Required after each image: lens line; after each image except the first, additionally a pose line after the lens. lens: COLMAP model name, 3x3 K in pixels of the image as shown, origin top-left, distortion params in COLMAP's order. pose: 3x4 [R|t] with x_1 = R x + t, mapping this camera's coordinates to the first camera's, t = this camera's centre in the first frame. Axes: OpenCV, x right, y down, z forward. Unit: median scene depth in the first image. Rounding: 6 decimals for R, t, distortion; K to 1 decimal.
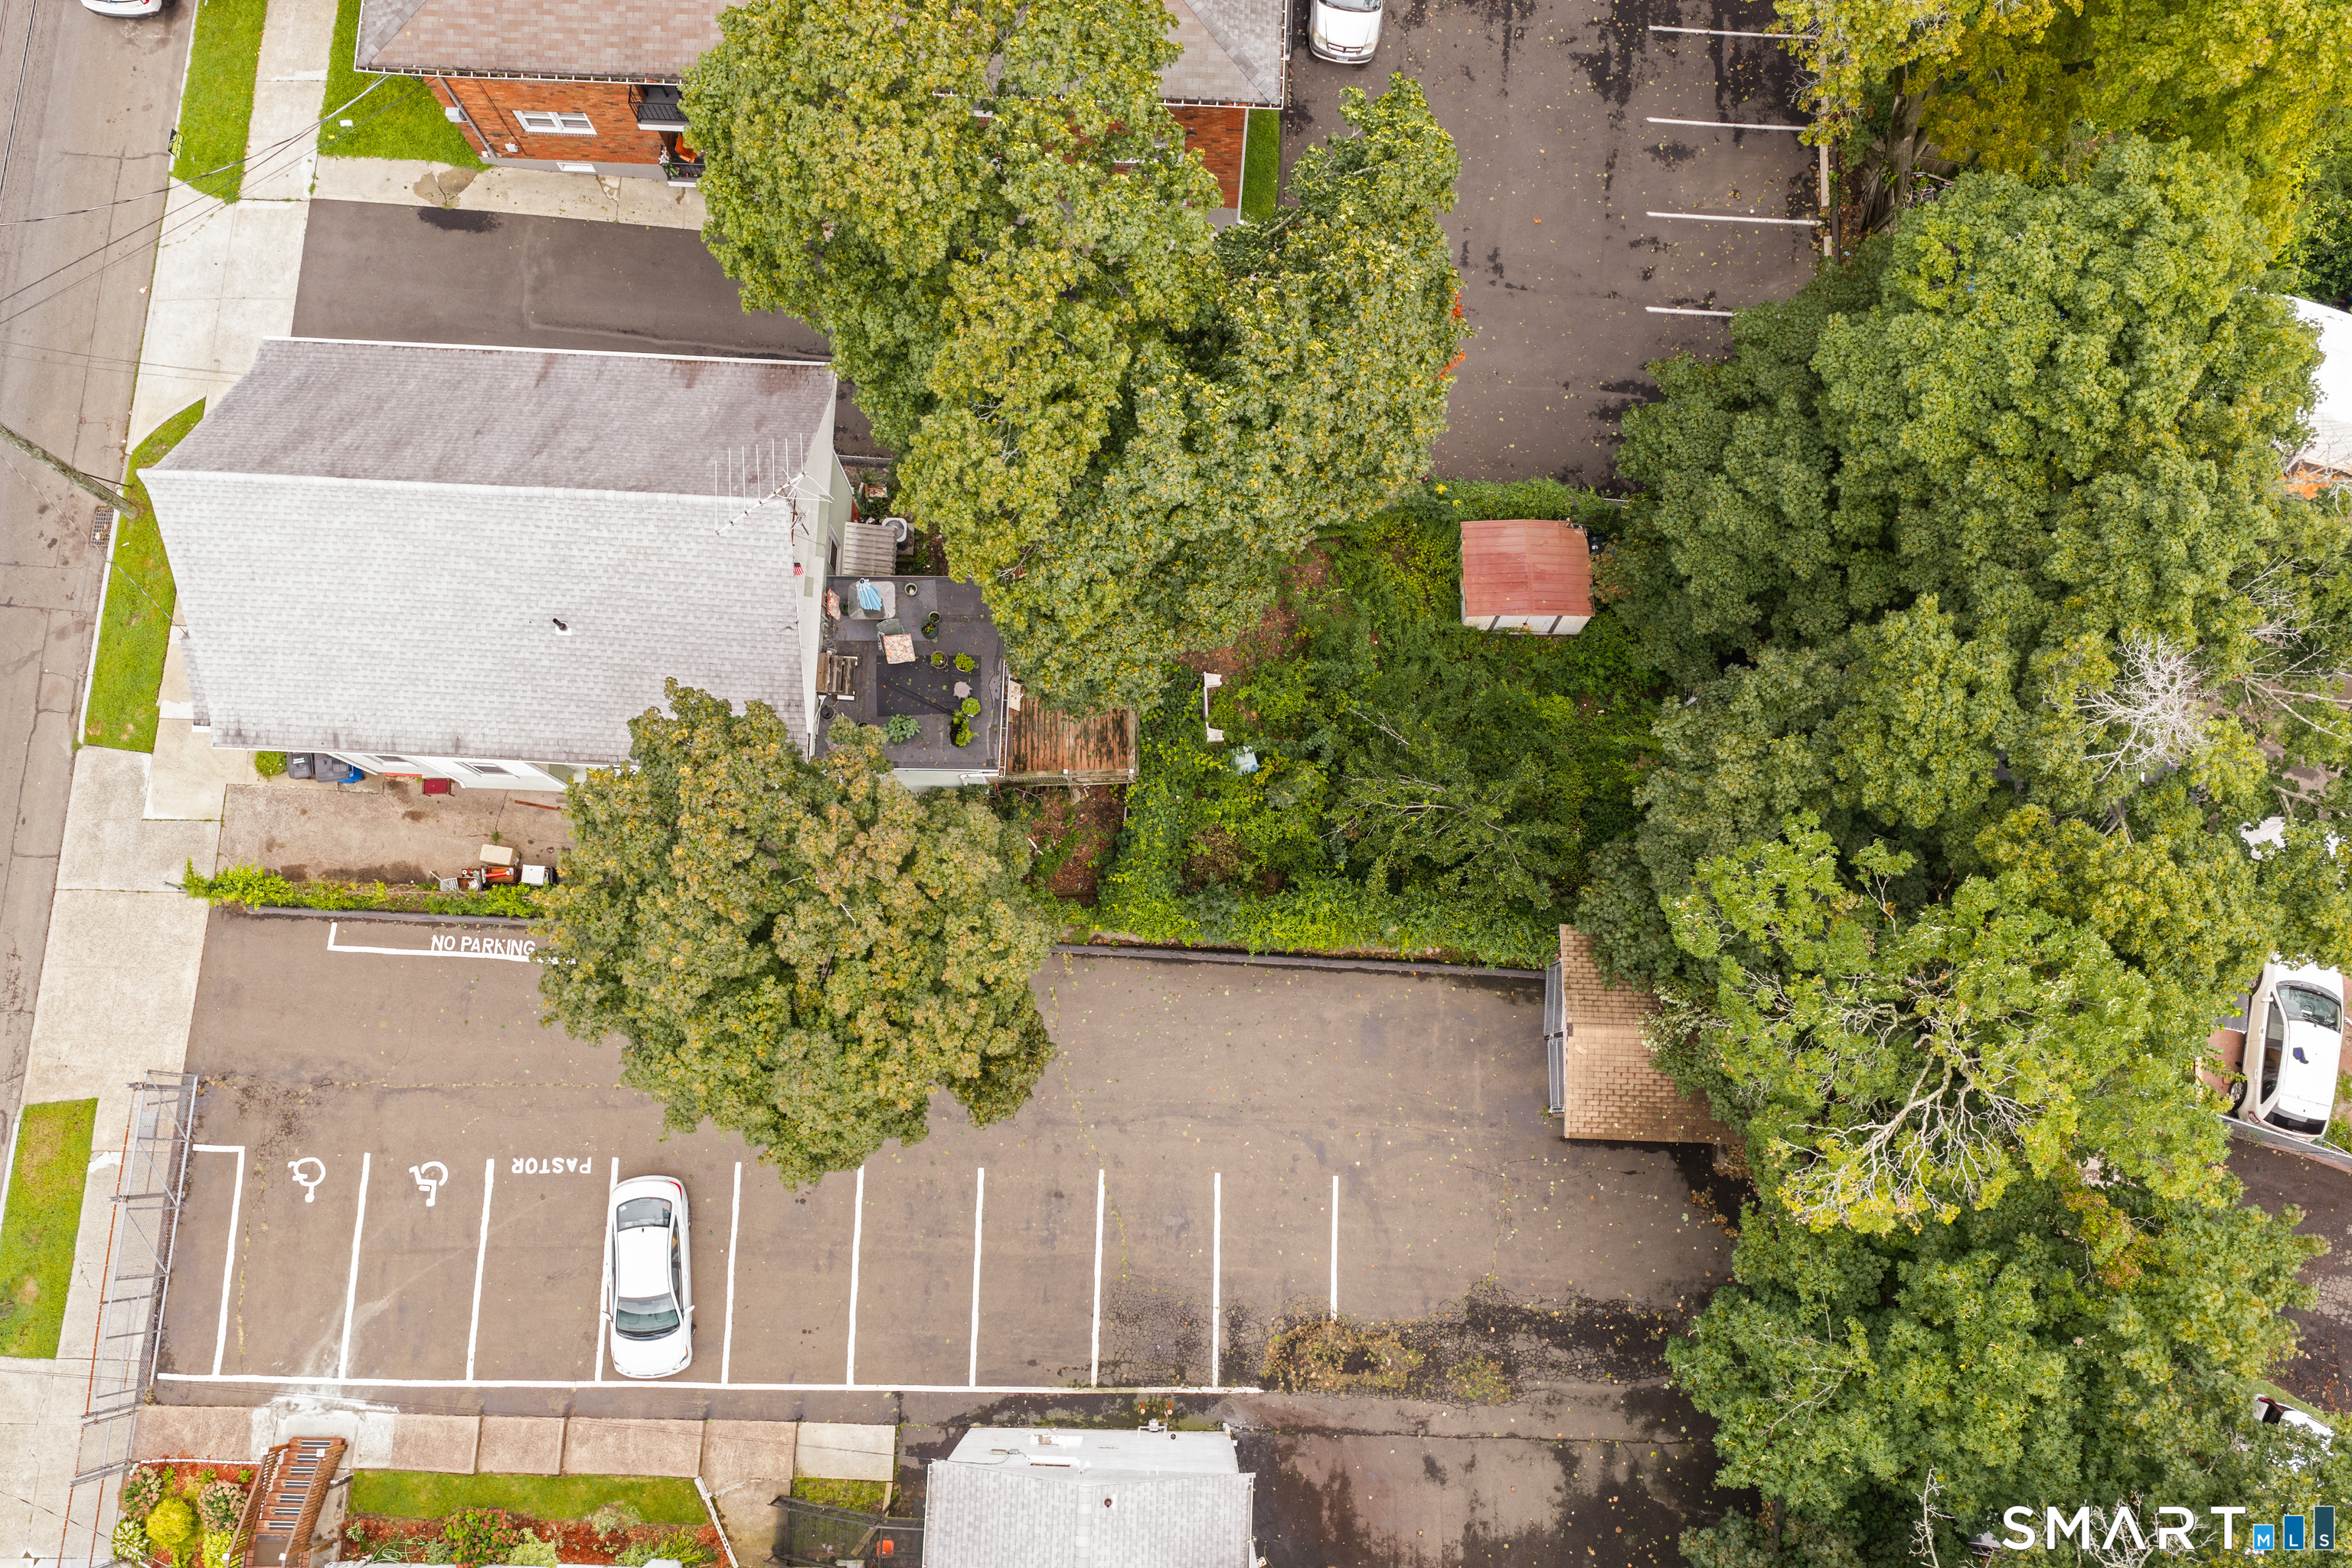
lens RADIAL K [[1890.6, 0, 1176.0], [0, 1890.6, 784.0], [0, 0, 1]] dist [-0.000323, 0.000924]
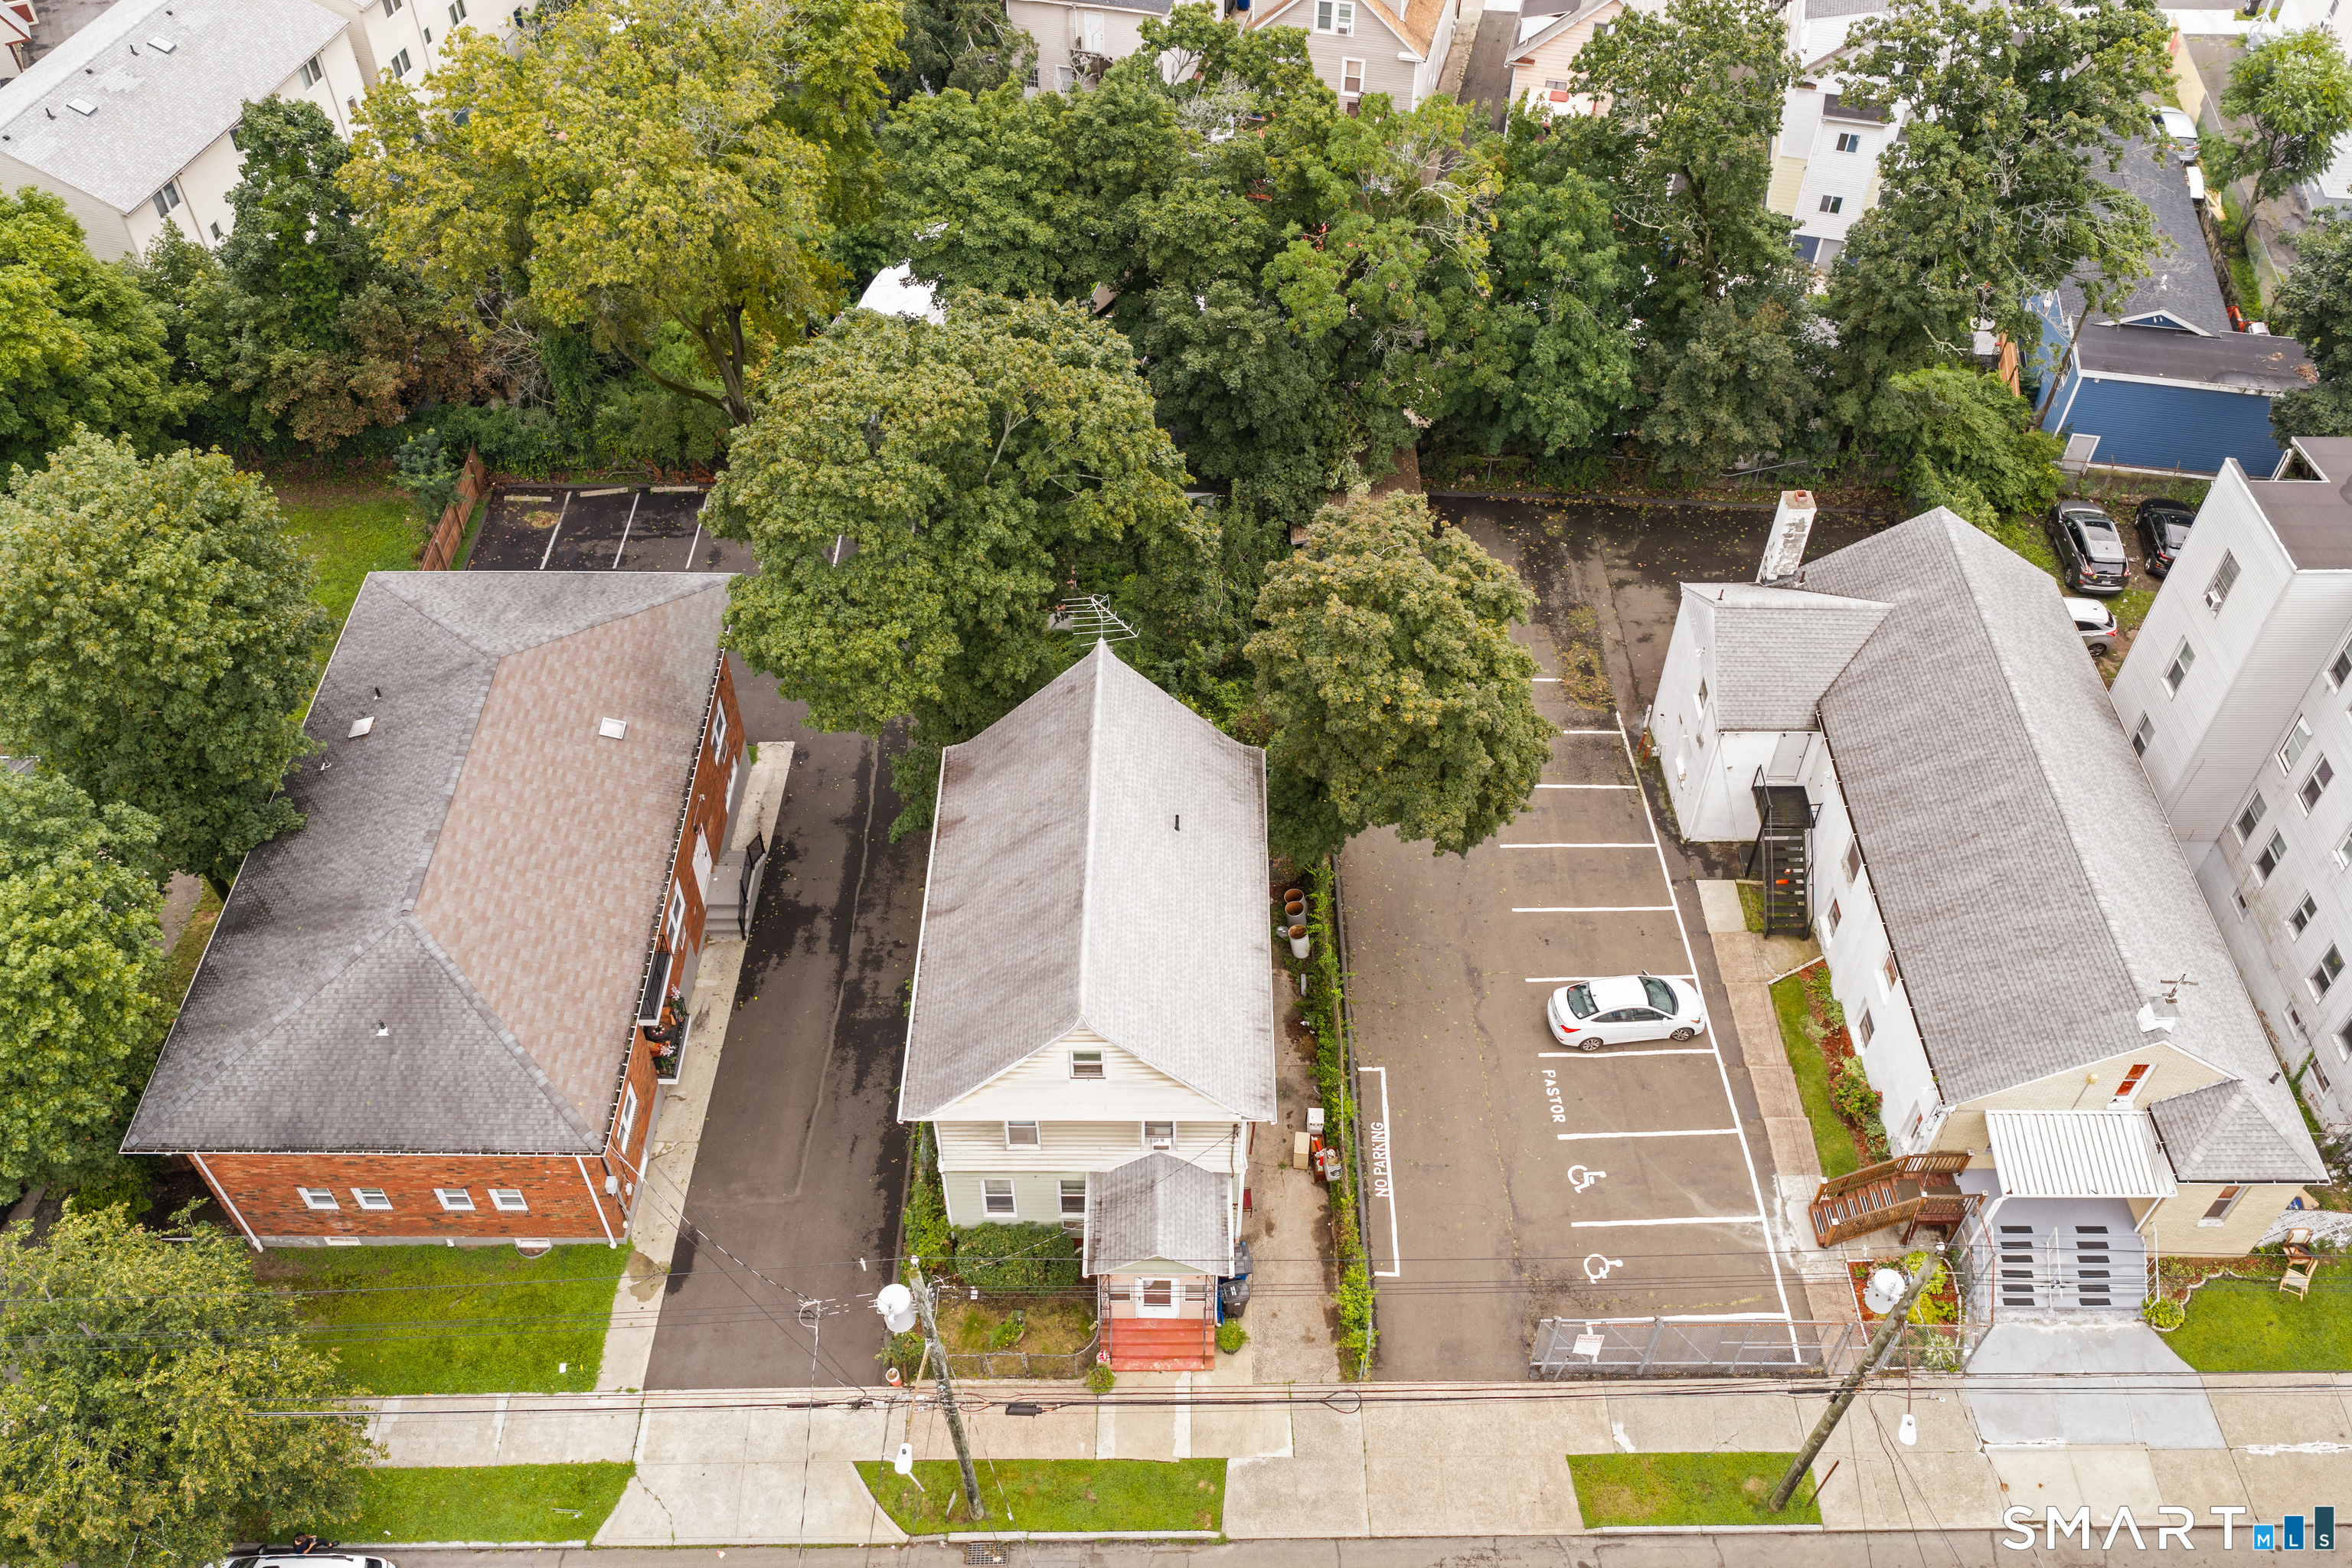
lens RADIAL K [[1890.6, 0, 1176.0], [0, 1890.6, 784.0], [0, 0, 1]] dist [-0.000323, 0.000924]
pose [[-0.035150, -0.748478, 0.662228, -0.965292], [0.983931, 0.090150, 0.154117, -0.237521], [-0.175053, 0.657004, 0.733282, 0.027620]]
